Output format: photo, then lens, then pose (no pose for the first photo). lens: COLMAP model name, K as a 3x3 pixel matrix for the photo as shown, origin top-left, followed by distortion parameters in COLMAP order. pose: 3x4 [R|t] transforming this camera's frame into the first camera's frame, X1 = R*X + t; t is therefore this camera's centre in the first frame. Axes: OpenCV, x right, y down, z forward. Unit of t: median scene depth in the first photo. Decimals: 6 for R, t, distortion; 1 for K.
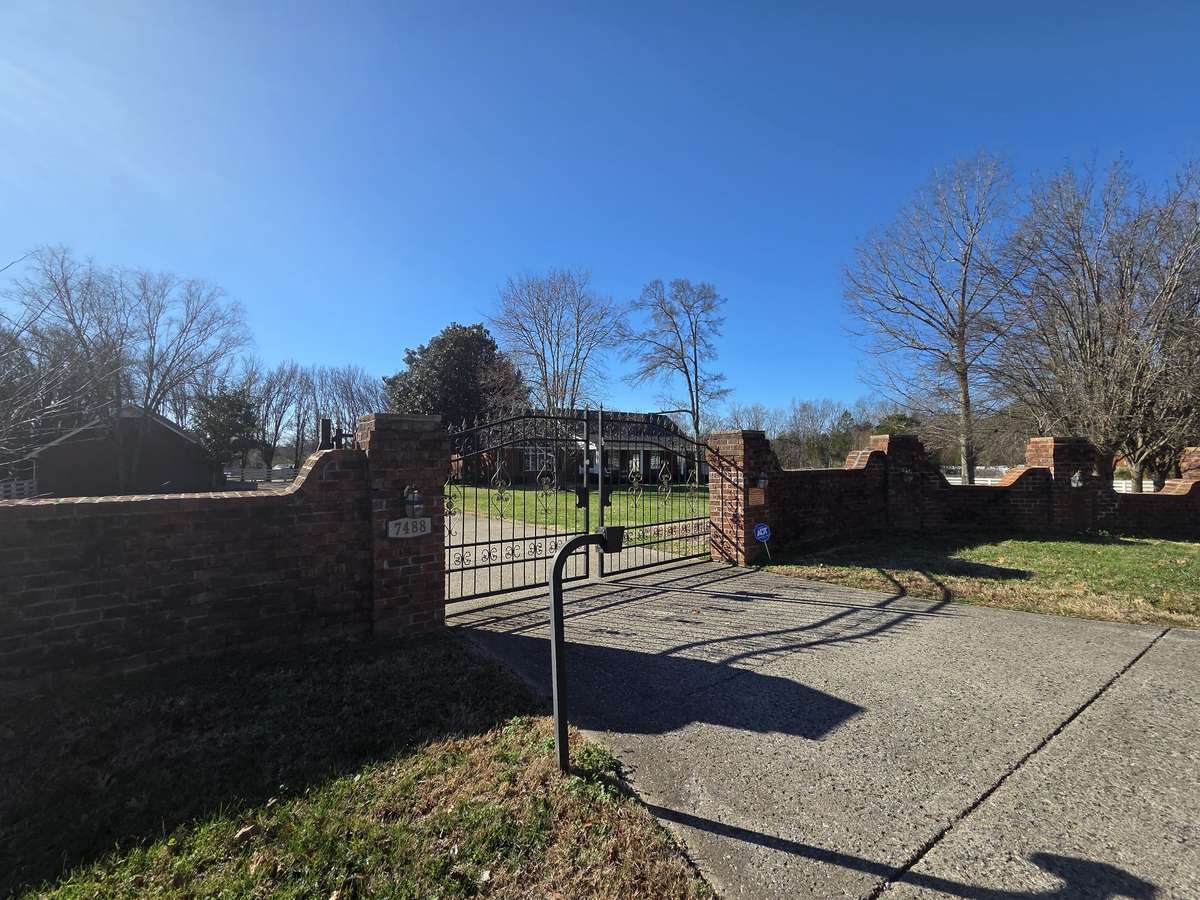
lens RADIAL K [[491.1, 0, 595.1], [0, 491.1, 450.6], [0, 0, 1]] dist [0.005555, 0.000143]
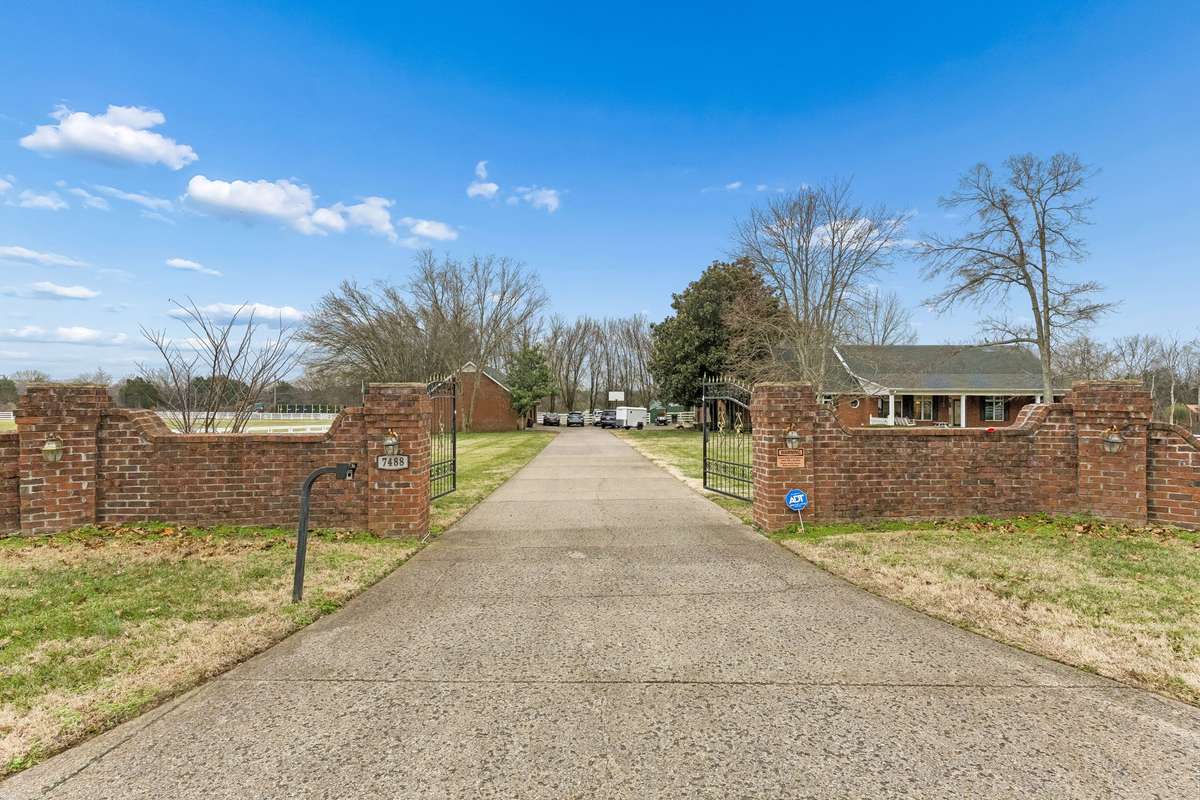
lens RADIAL K [[548.2, 0, 600.2], [0, 548.2, 402.0], [0, 0, 1]] dist [0.001820, 0.000011]
pose [[0.833280, 0.001682, -0.552849, 0.468719], [0.005449, 0.999922, 0.011256, -0.015365], [0.552825, -0.012391, 0.833205, 0.002371]]
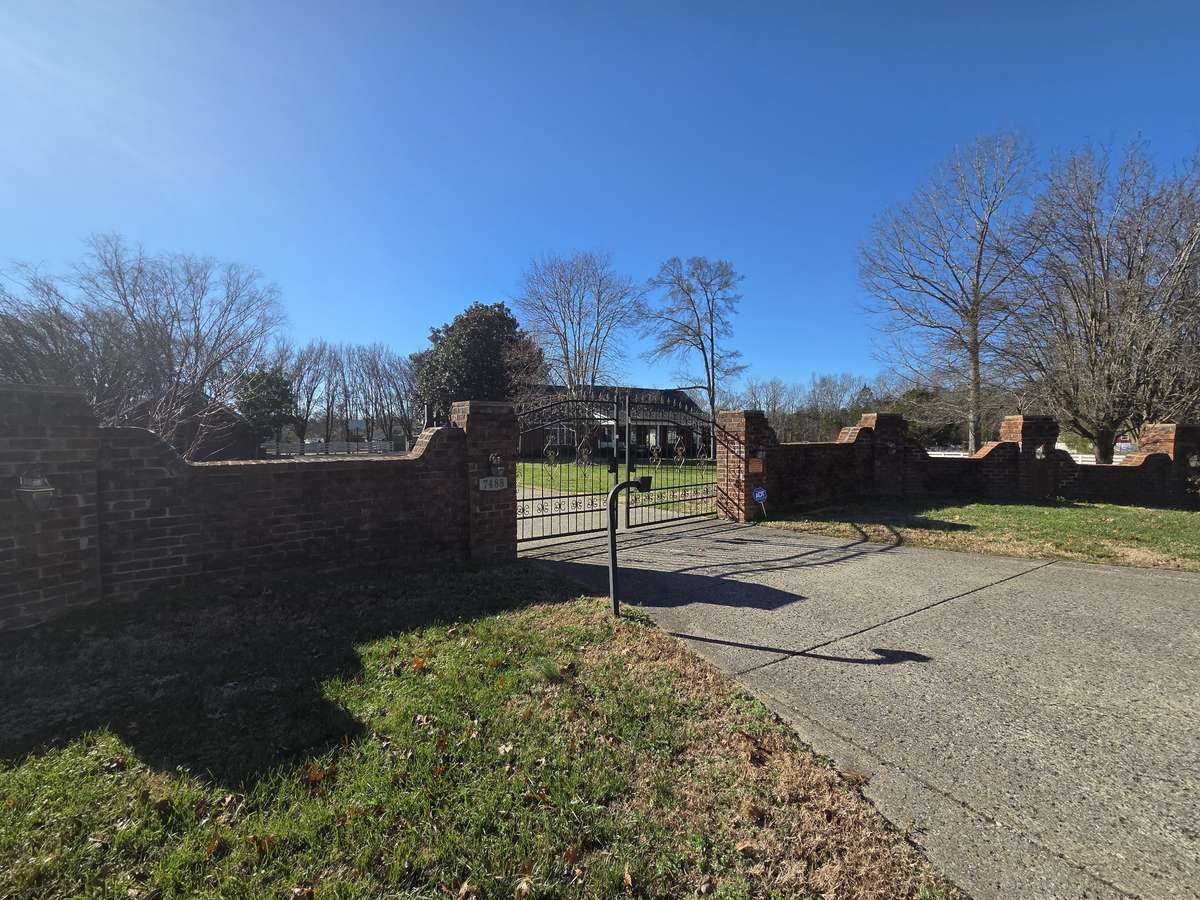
lens RADIAL K [[491.1, 0, 595.1], [0, 491.1, 450.6], [0, 0, 1]] dist [0.005555, 0.000143]
pose [[0.999467, 0.002512, -0.032560, -0.020798], [-0.000839, 0.998683, 0.051293, -0.003597], [0.032646, -0.051239, 0.998153, -0.171465]]
